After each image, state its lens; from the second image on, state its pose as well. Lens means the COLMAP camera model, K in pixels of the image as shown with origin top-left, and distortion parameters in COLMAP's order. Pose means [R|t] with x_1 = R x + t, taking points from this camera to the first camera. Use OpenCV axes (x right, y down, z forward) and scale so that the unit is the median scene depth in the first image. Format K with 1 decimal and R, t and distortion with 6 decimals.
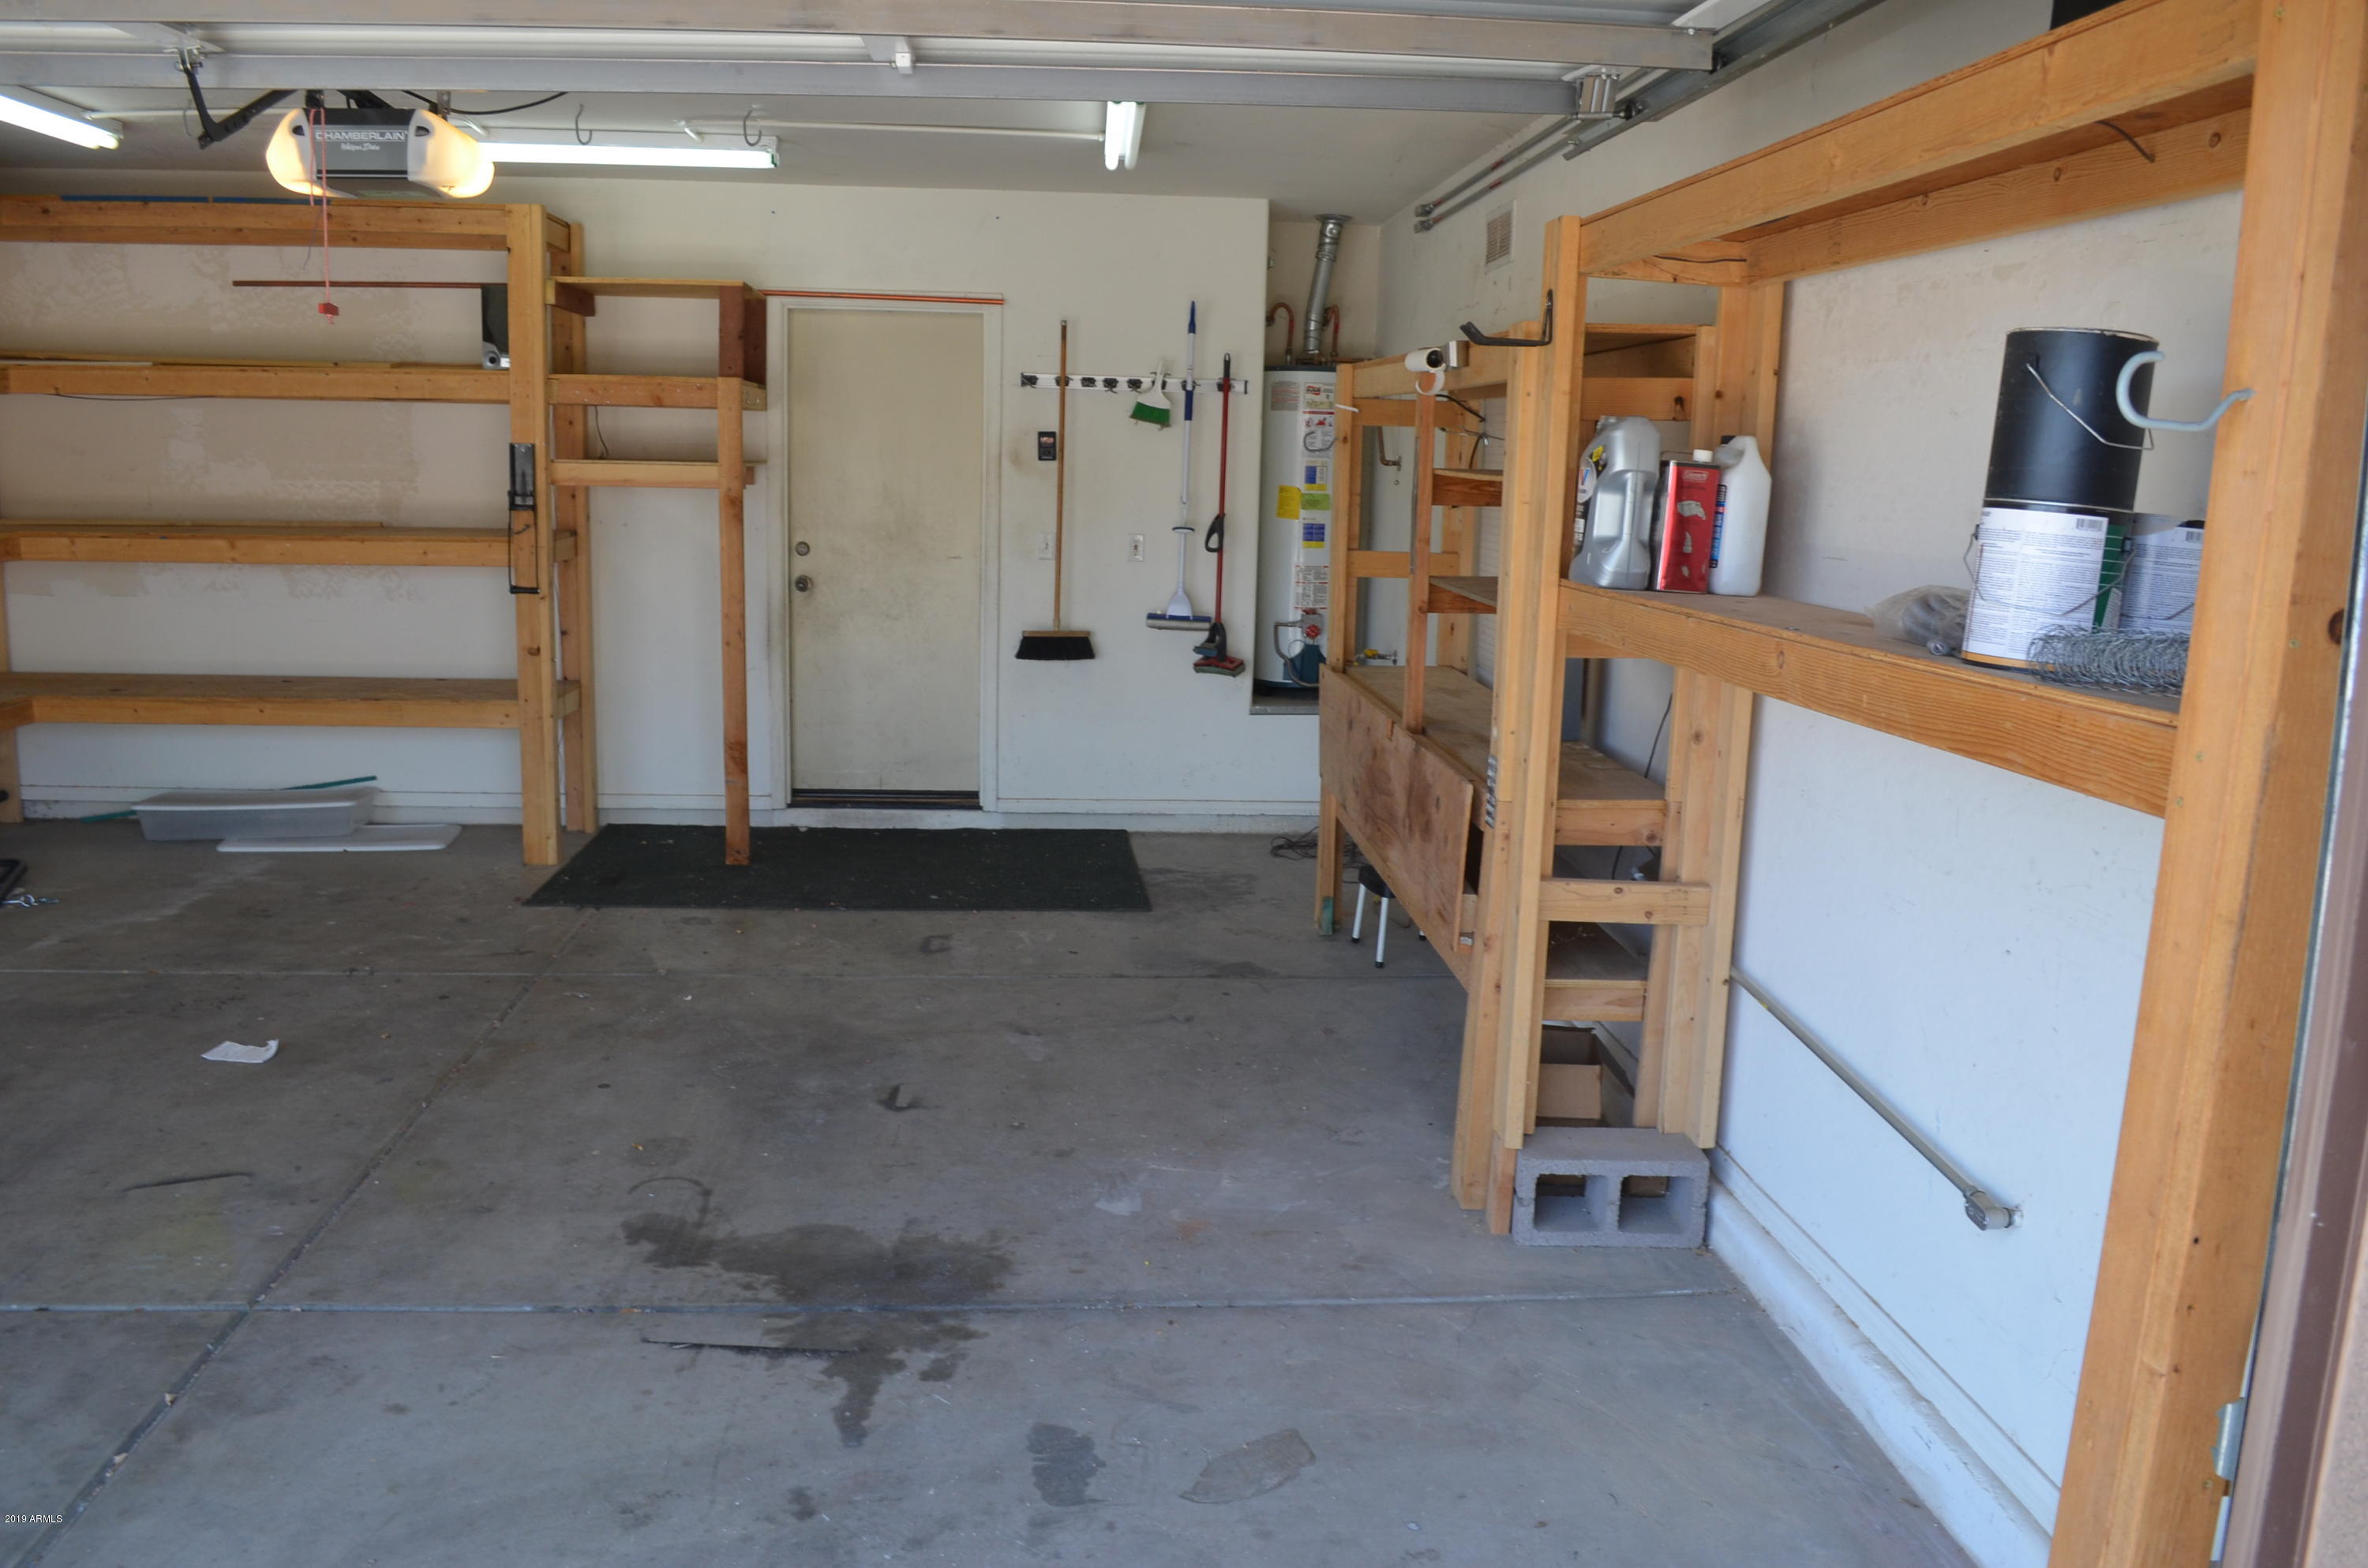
lens RADIAL K [[1853.3, 0, 1209.6], [0, 1853.3, 794.1], [0, 0, 1]] dist [-0.086368, 0.014577]
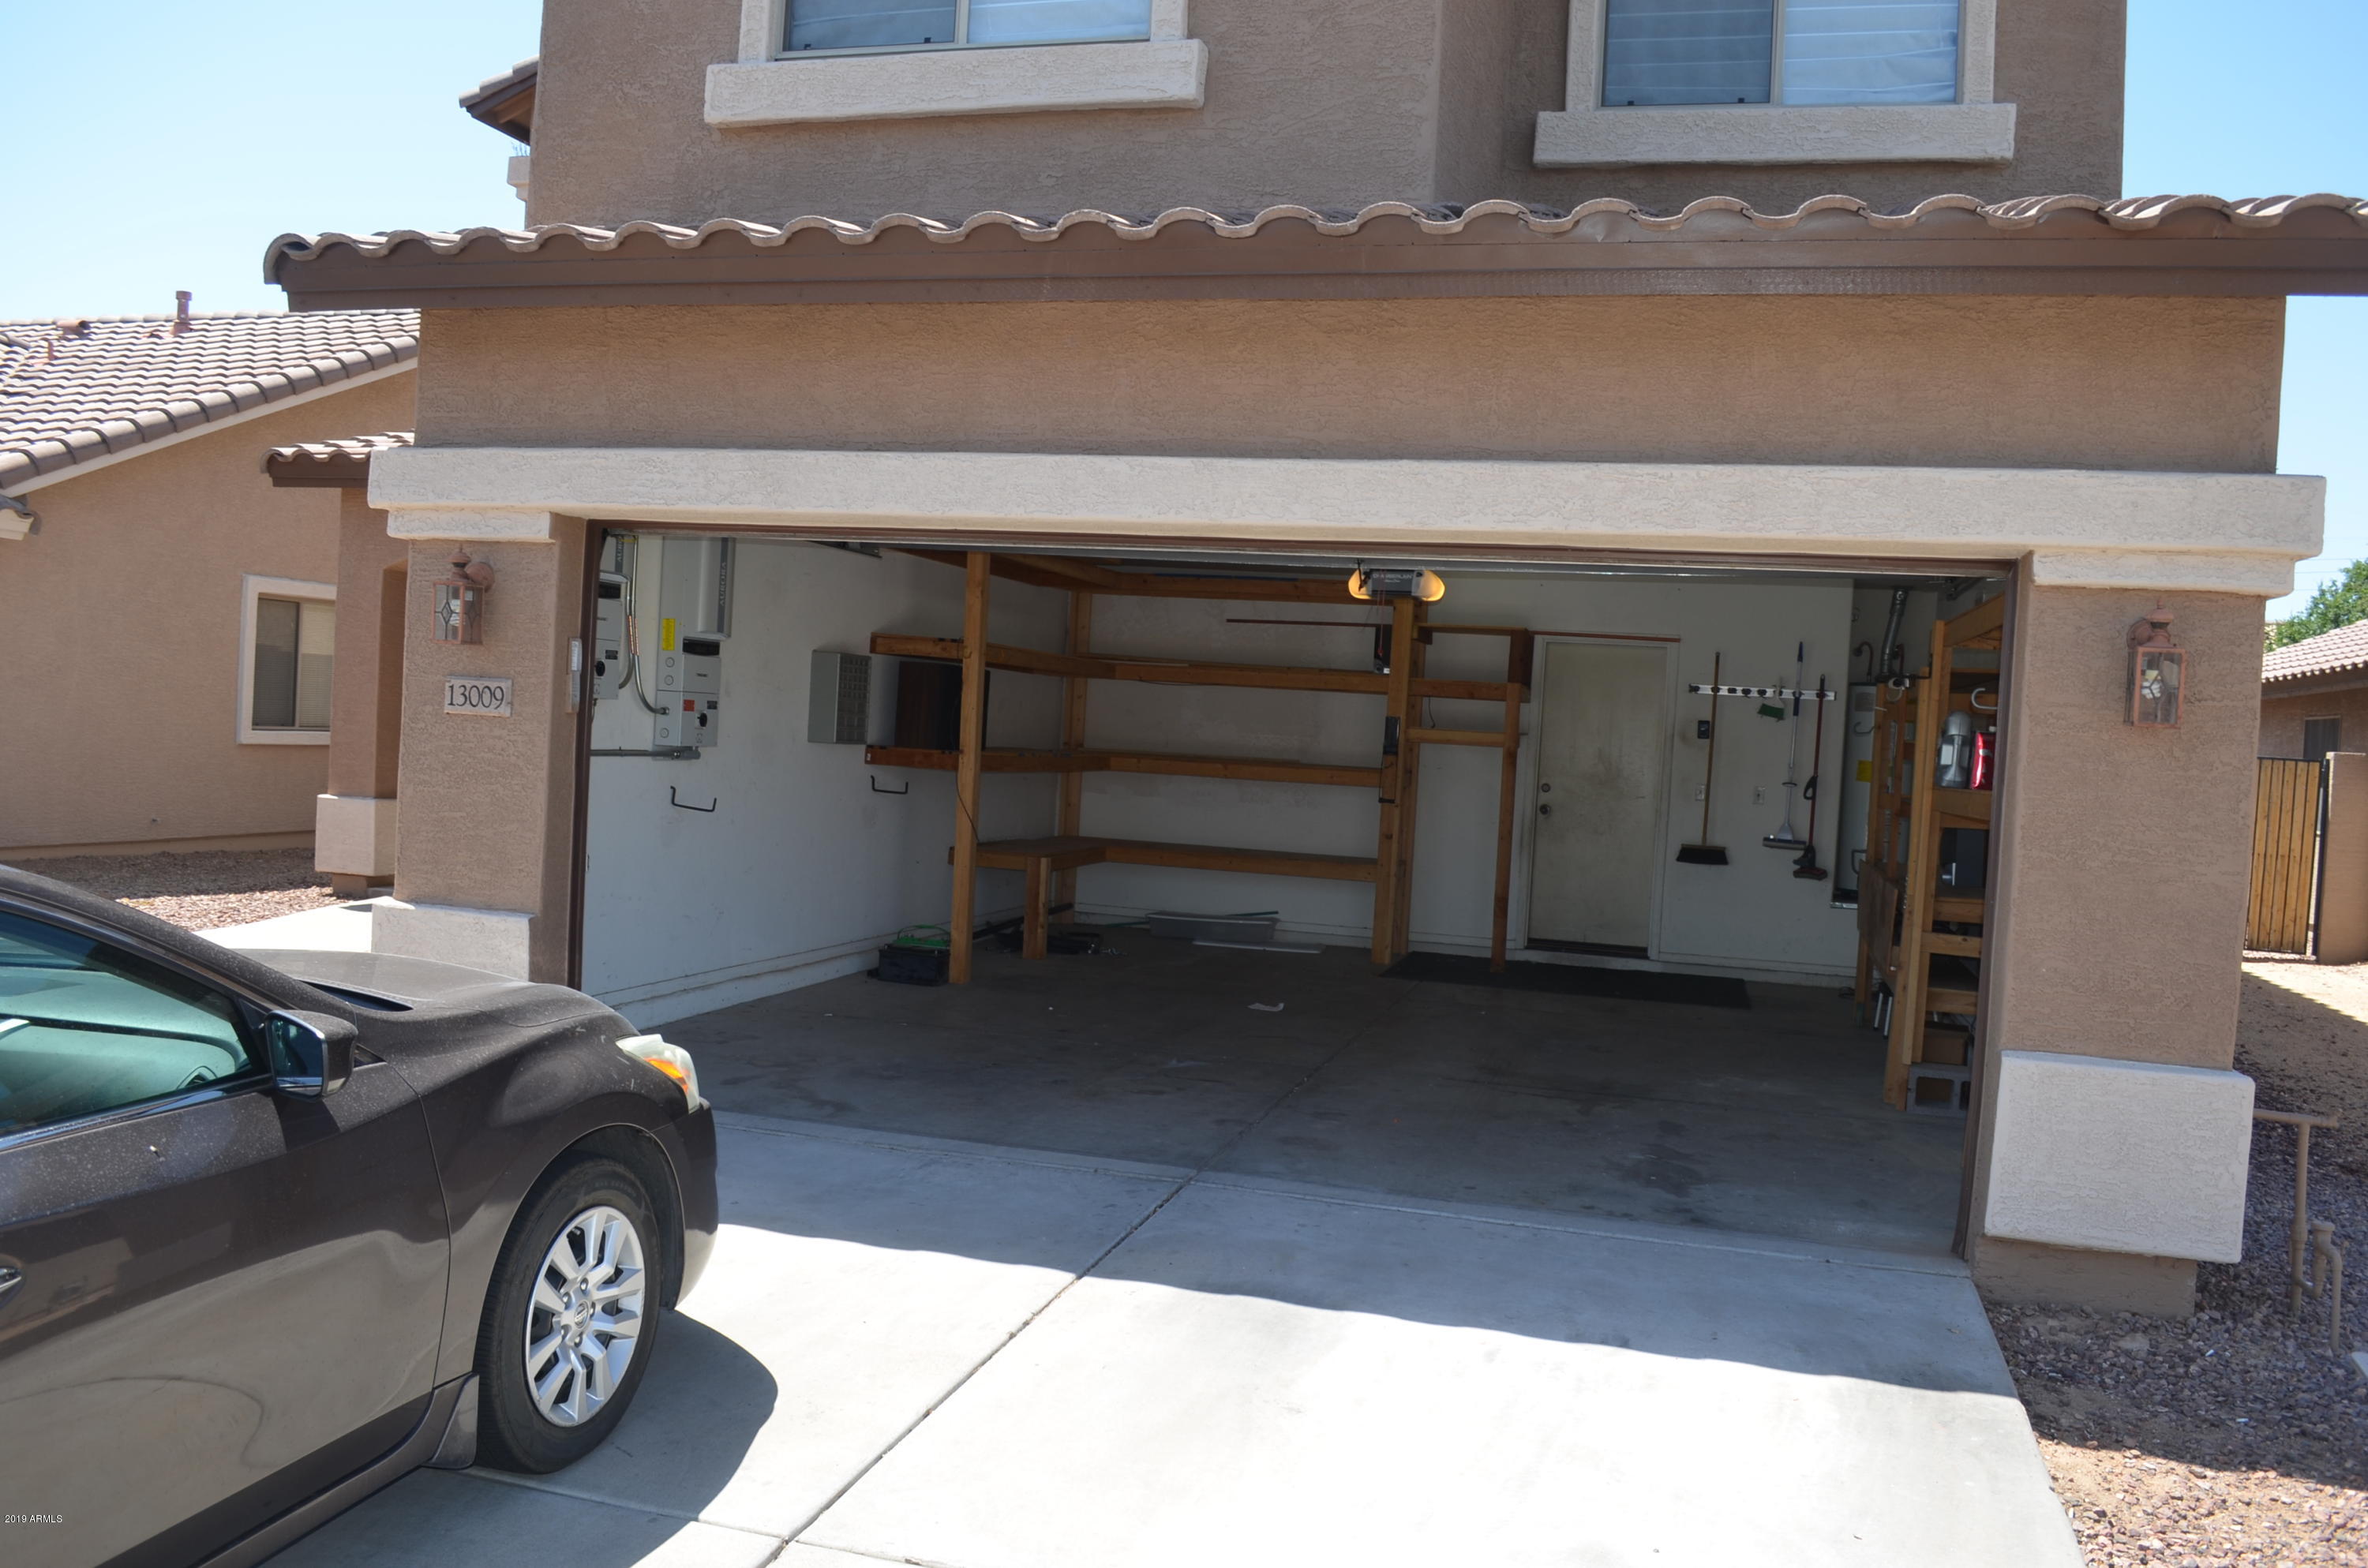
lens RADIAL K [[1853.3, 0, 1209.6], [0, 1853.3, 794.1], [0, 0, 1]] dist [-0.086368, 0.014577]
pose [[0.935571, 0.036218, -0.351276, 0.073770], [-0.091946, 0.985401, -0.143284, 0.133415], [0.340958, 0.166351, 0.925243, -0.606977]]
